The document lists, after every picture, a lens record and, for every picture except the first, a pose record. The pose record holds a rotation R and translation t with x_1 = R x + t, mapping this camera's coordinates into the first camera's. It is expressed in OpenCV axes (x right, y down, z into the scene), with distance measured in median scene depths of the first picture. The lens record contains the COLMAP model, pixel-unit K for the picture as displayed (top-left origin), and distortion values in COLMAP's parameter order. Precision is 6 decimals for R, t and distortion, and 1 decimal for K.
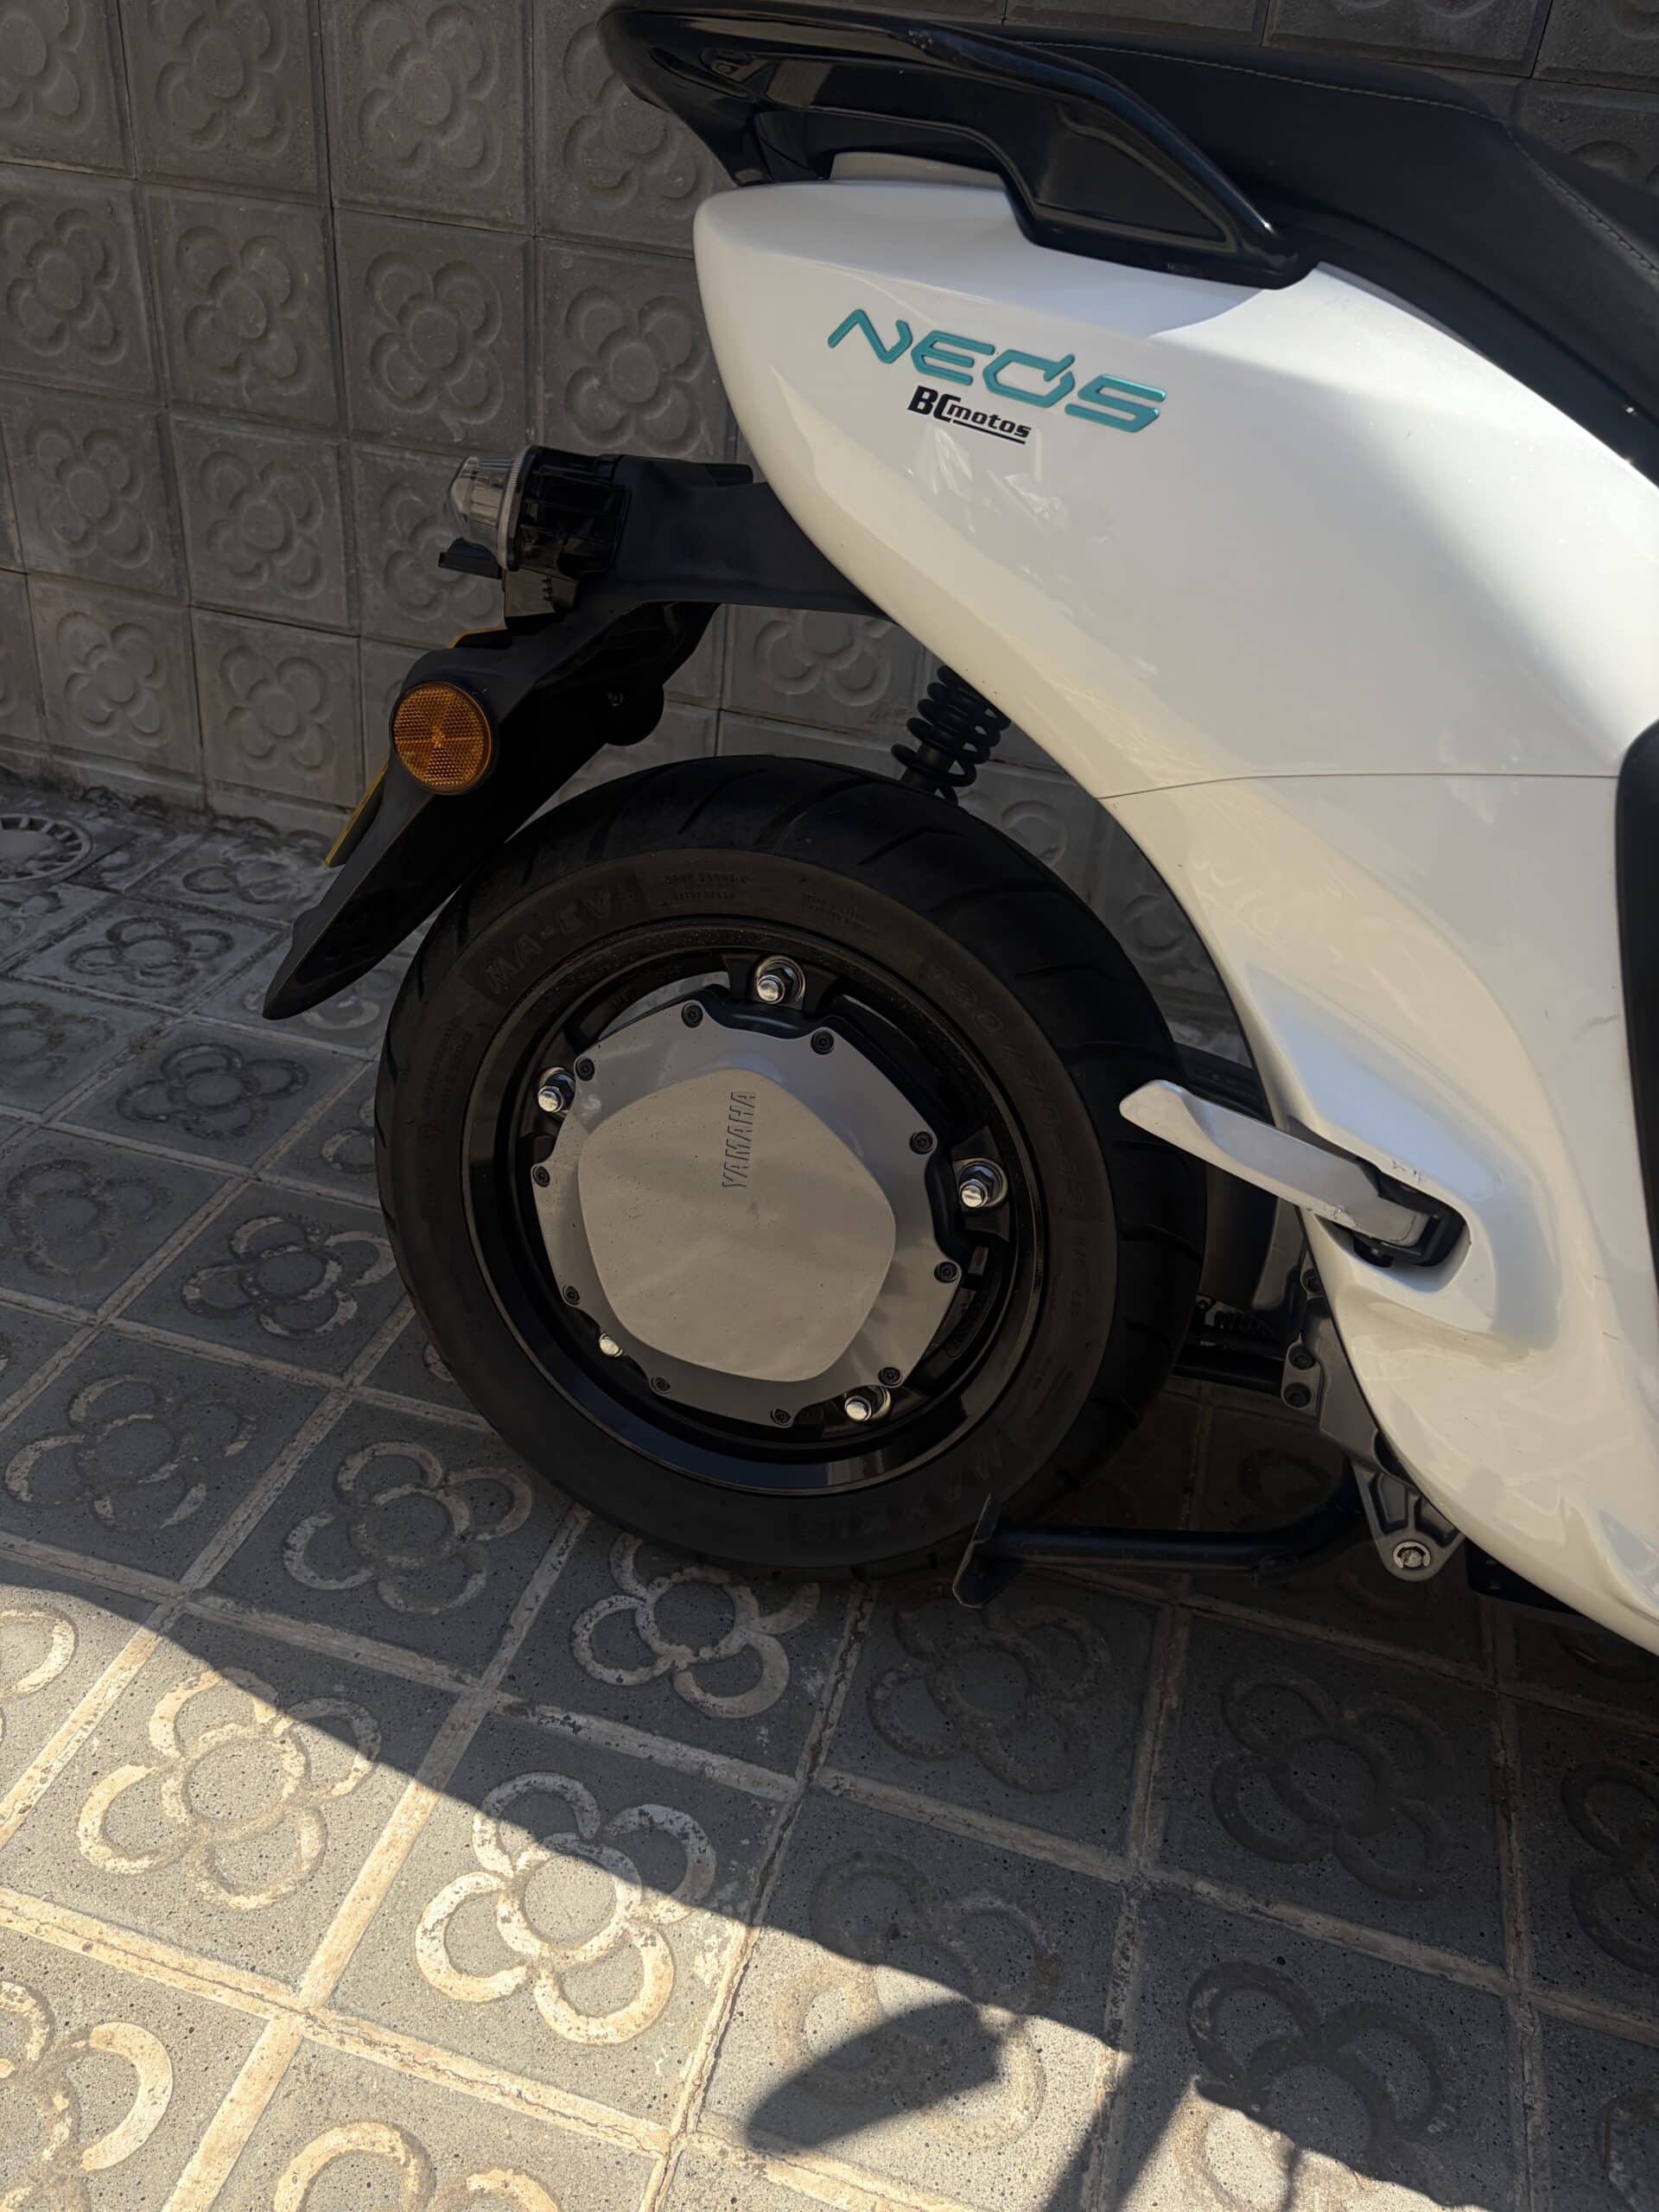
lens RADIAL K [[1682.8, 0, 816.3], [0, 1682.8, 1110.1], [0, 0, 1]] dist [0.009342, -0.003366]
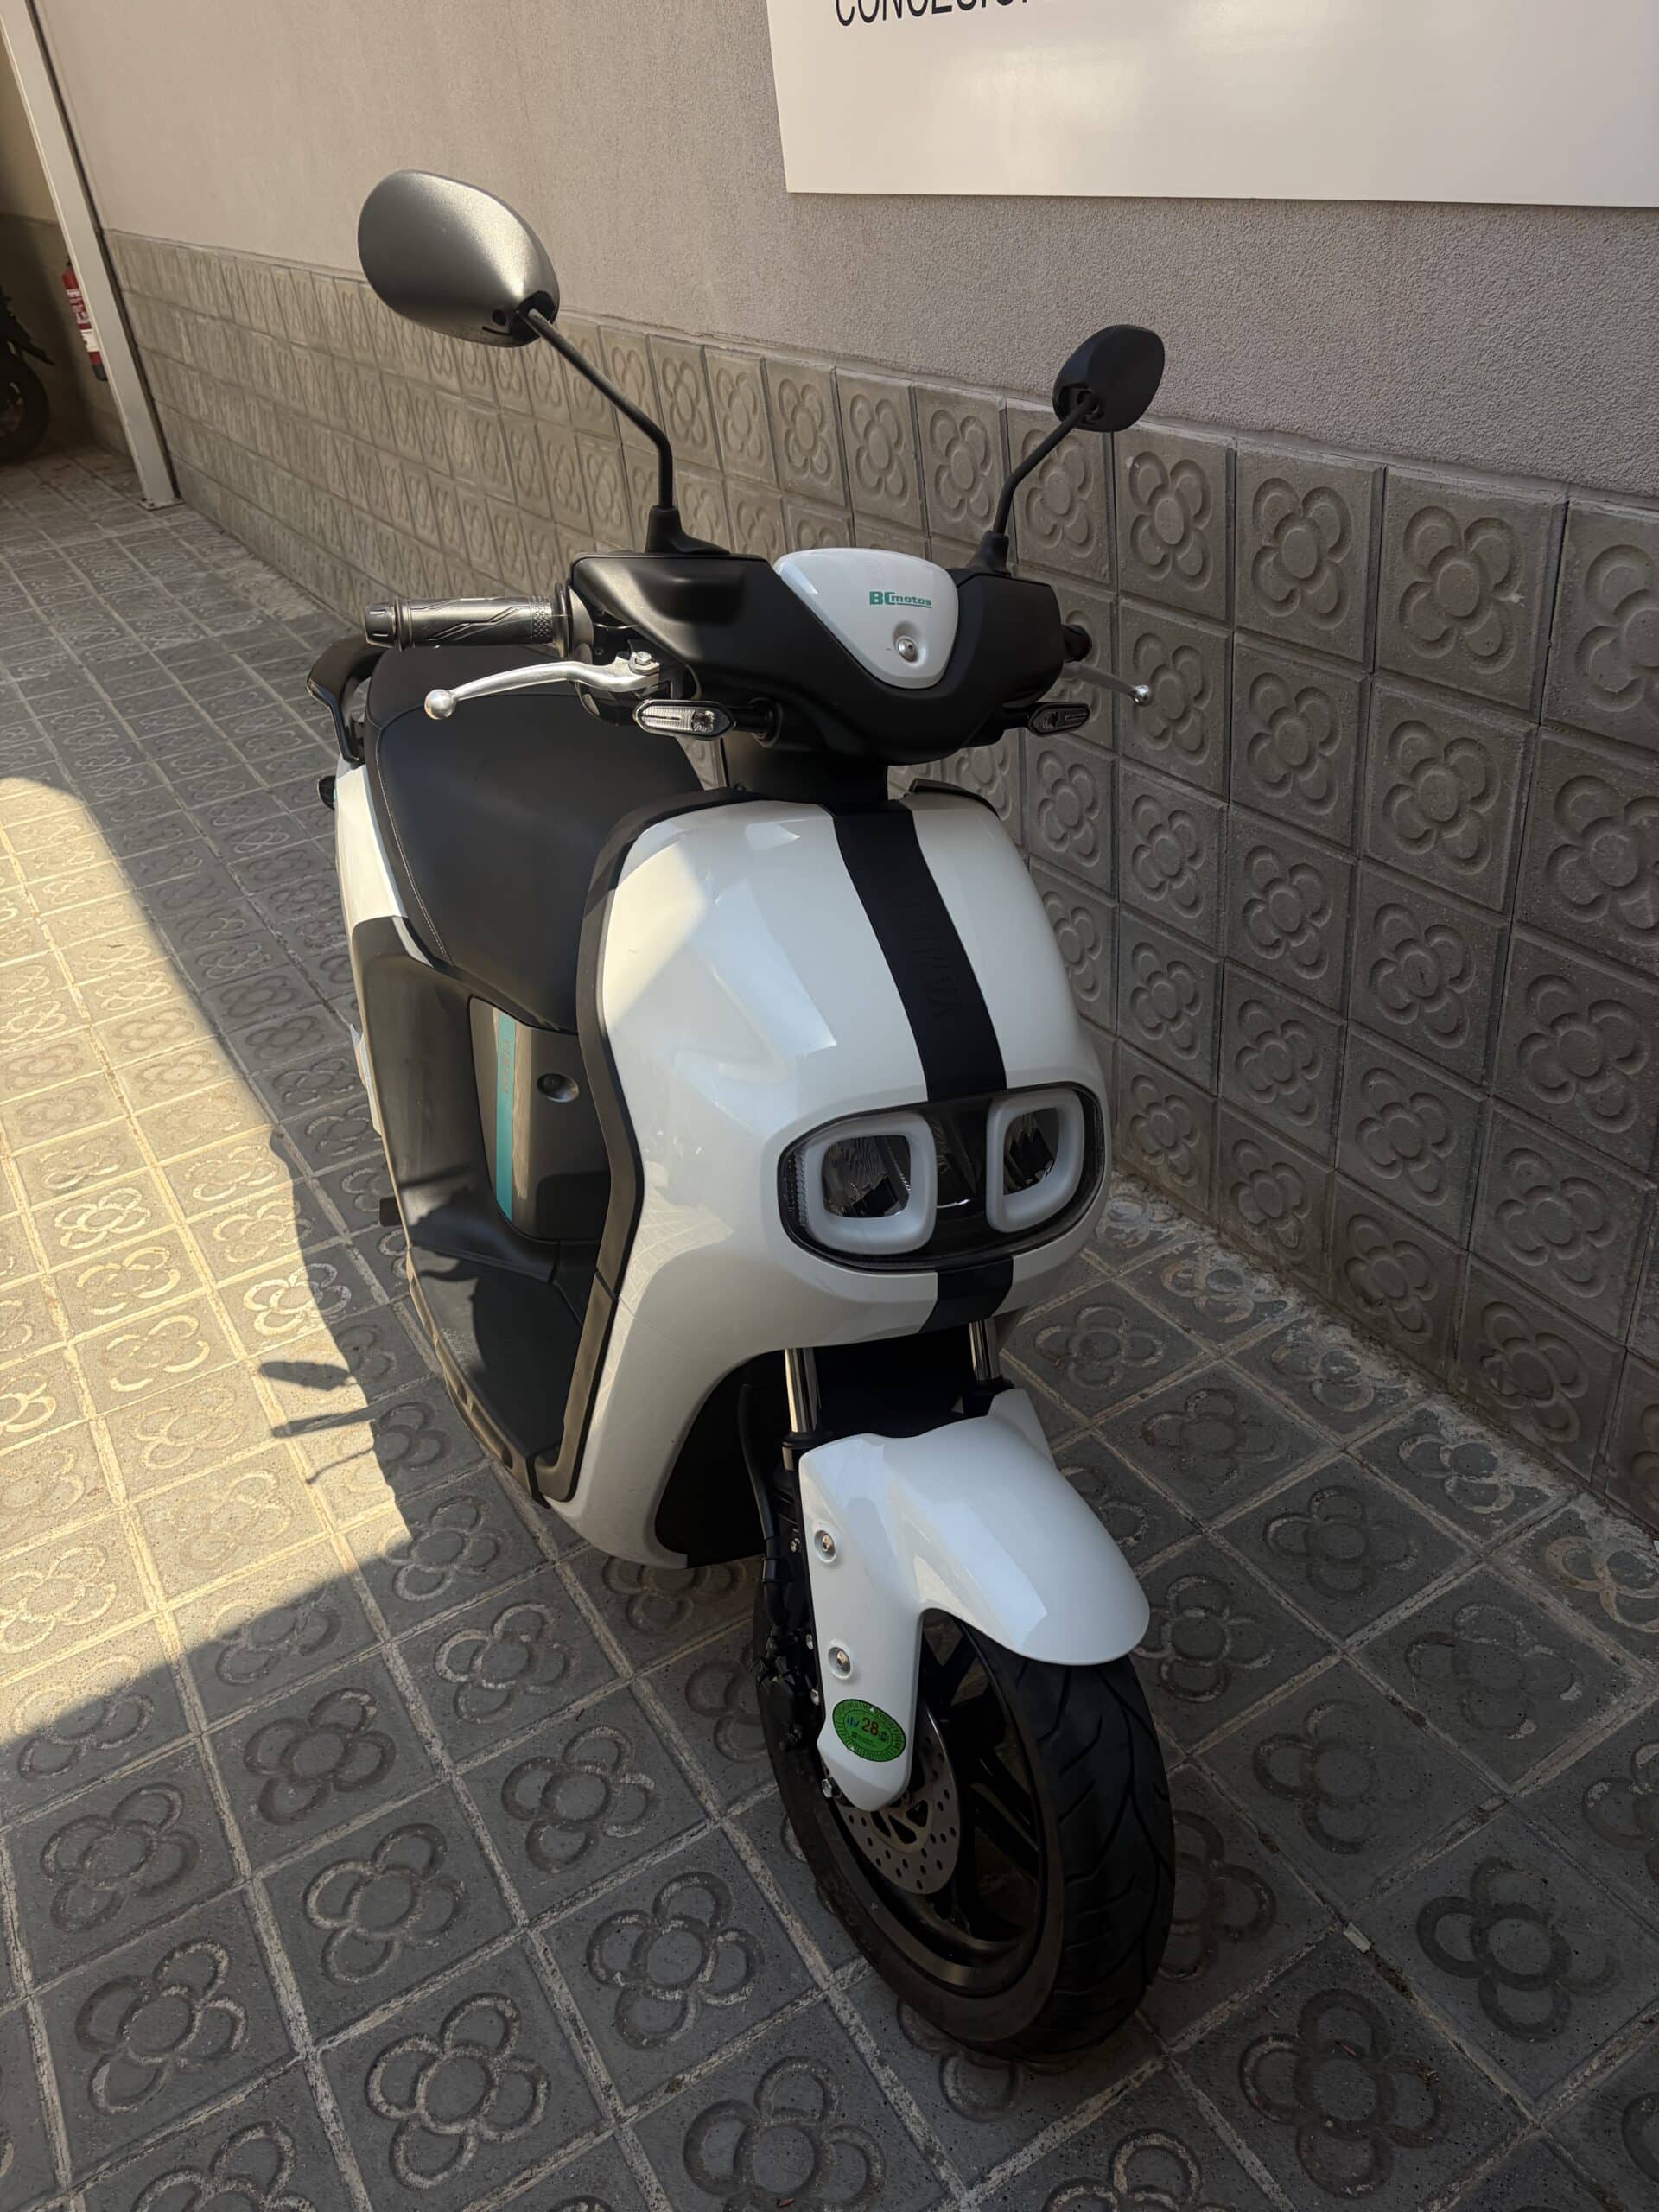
lens RADIAL K [[1663.9, 0, 831.7], [0, 1663.9, 1114.6], [0, 0, 1]] dist [0.049450, -0.064596]
pose [[0.717857, 0.234289, -0.655584, 1.844095], [-0.241728, 0.966967, 0.080881, -0.200657], [0.652878, 0.100412, 0.750778, -0.402480]]
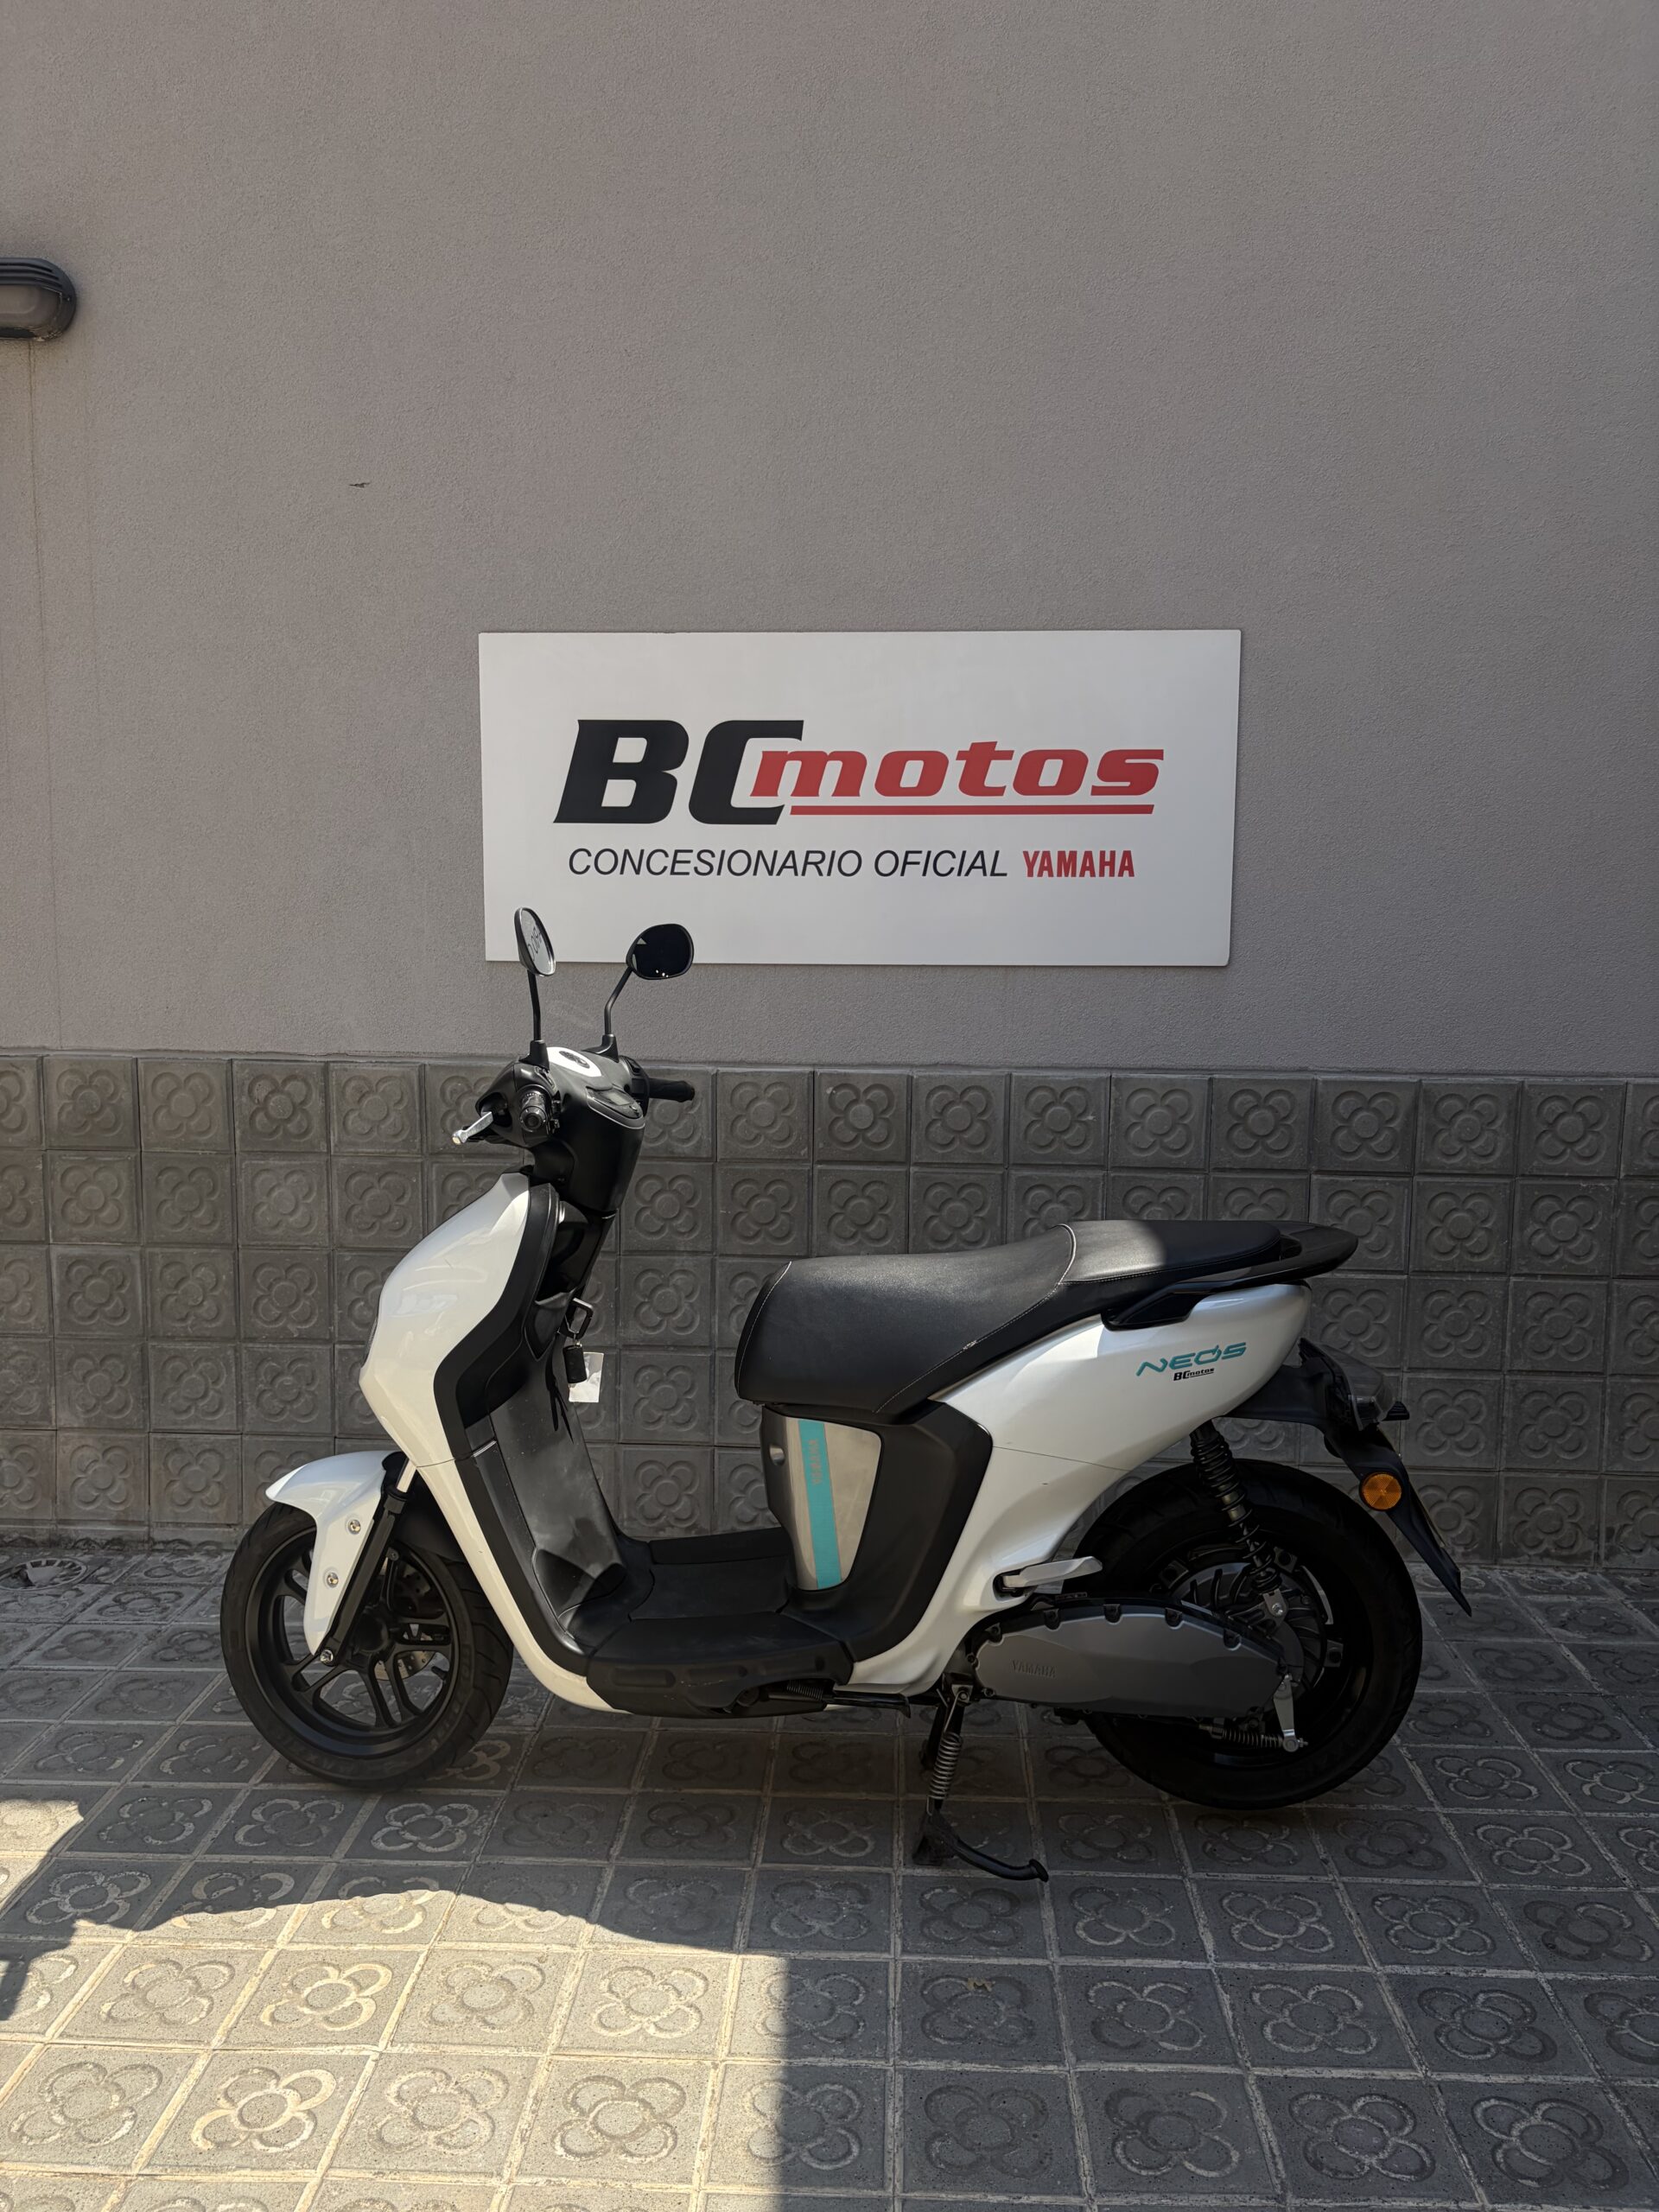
lens RADIAL K [[1648.4, 0, 823.1], [0, 1648.4, 1123.1], [0, 0, 1]] dist [0.078240, -0.099205]
pose [[0.969773, -0.101538, 0.221879, -0.003028], [0.190478, 0.883340, -0.428285, 0.643056], [-0.152507, 0.457603, 0.875980, -1.744365]]
